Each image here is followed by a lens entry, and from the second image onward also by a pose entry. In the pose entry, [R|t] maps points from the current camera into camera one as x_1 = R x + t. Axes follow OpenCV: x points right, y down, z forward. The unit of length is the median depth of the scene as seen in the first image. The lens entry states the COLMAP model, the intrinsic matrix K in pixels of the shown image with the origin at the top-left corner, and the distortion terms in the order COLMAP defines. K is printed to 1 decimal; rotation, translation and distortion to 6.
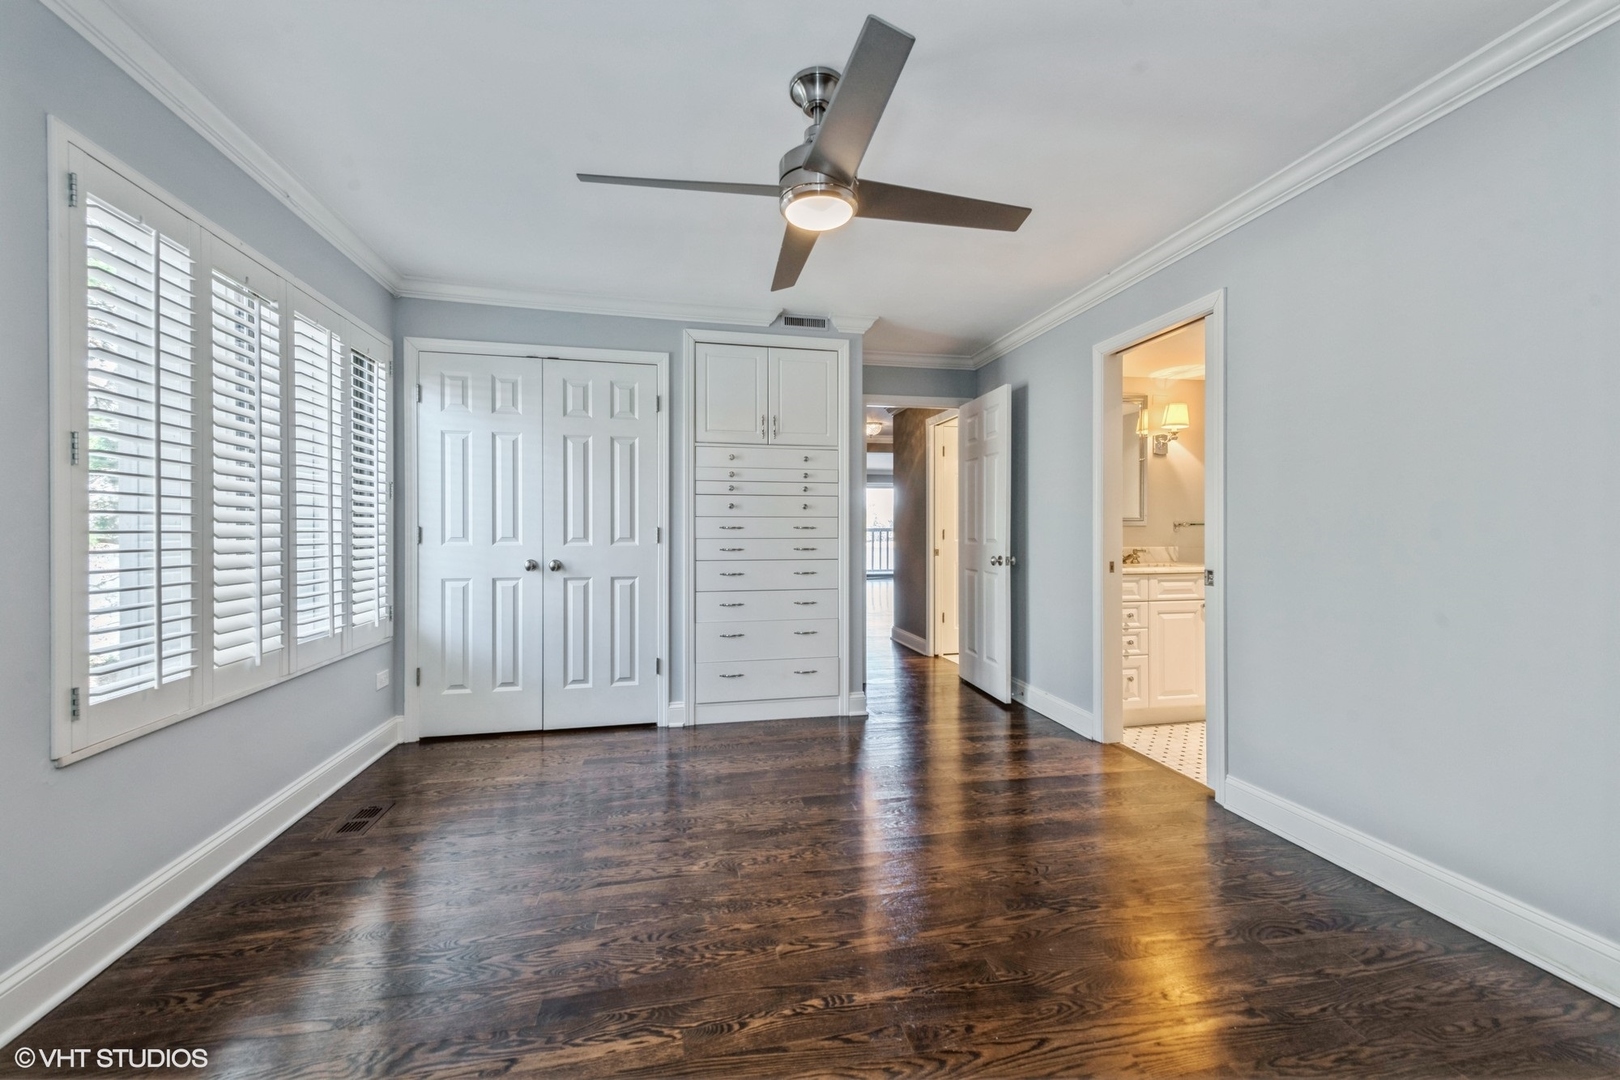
lens RADIAL K [[648.8, 0, 802.5], [0, 648.8, 536.1], [0, 0, 1]] dist [0.012378, -0.002165]
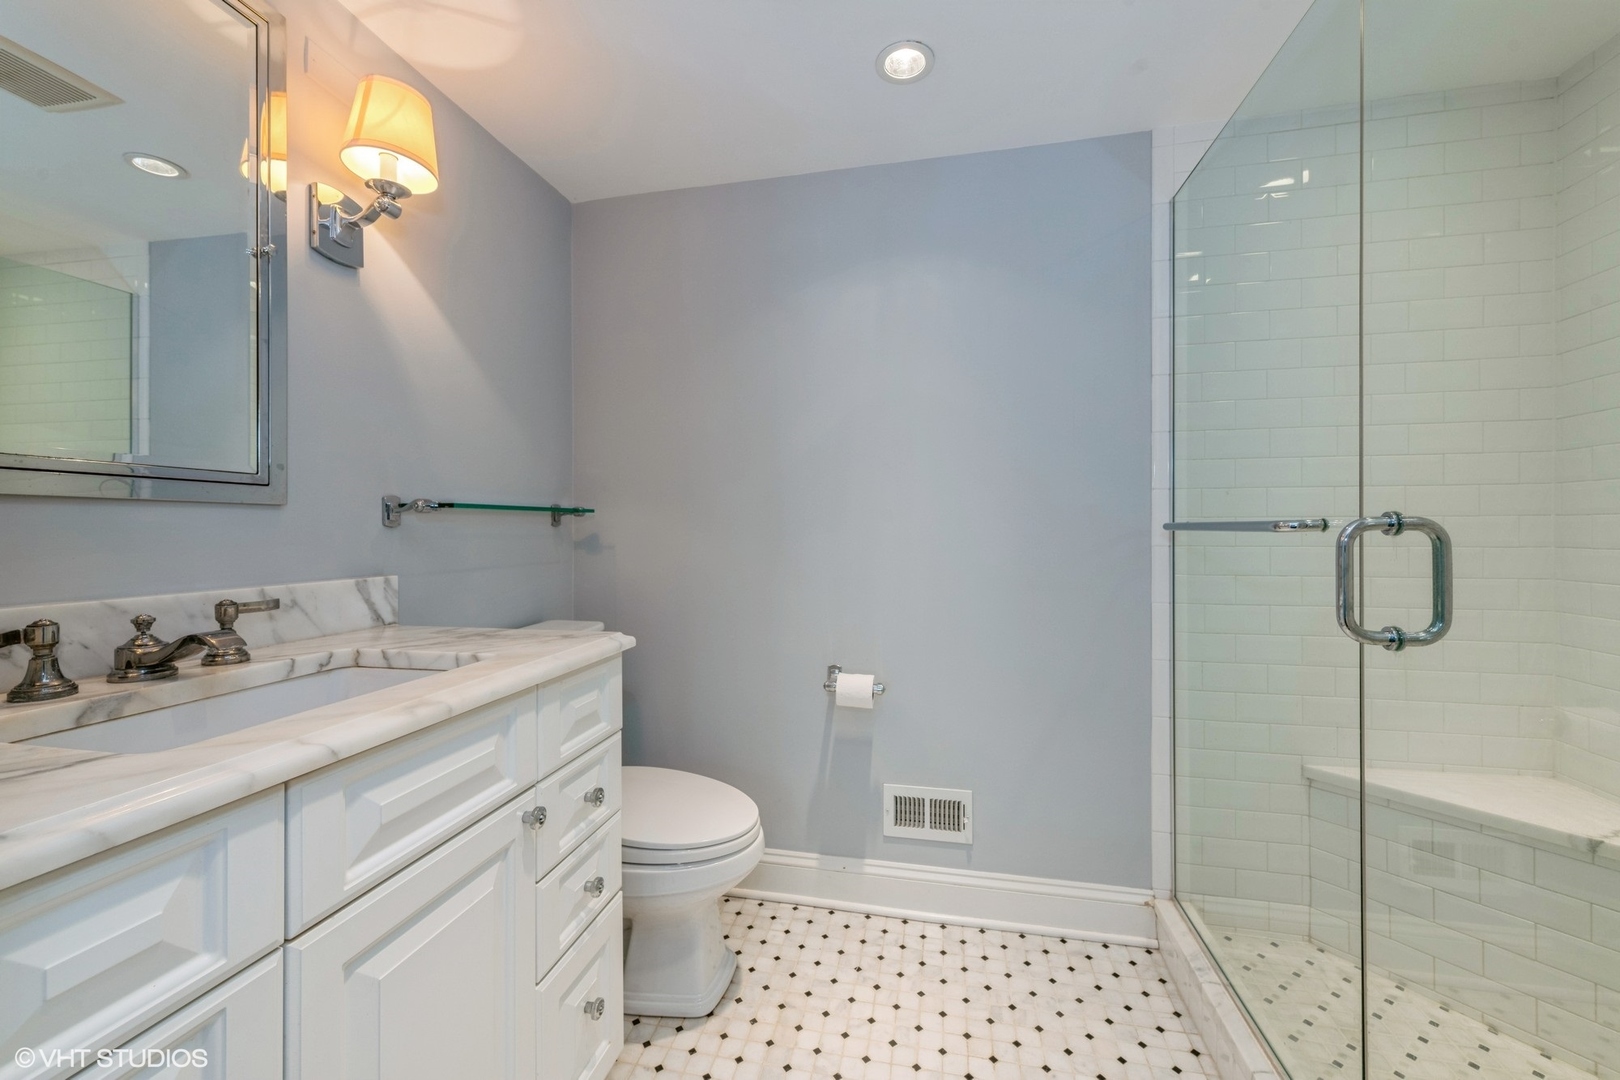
lens RADIAL K [[648.8, 0, 800.5], [0, 648.8, 534.6], [0, 0, 1]] dist [0.012378, -0.002165]
pose [[0.414632, -0.001414, 0.909988, 0.373237], [0.005443, 0.999985, -0.000926, -0.003137], [-0.909973, 0.005337, 0.414633, 0.697074]]
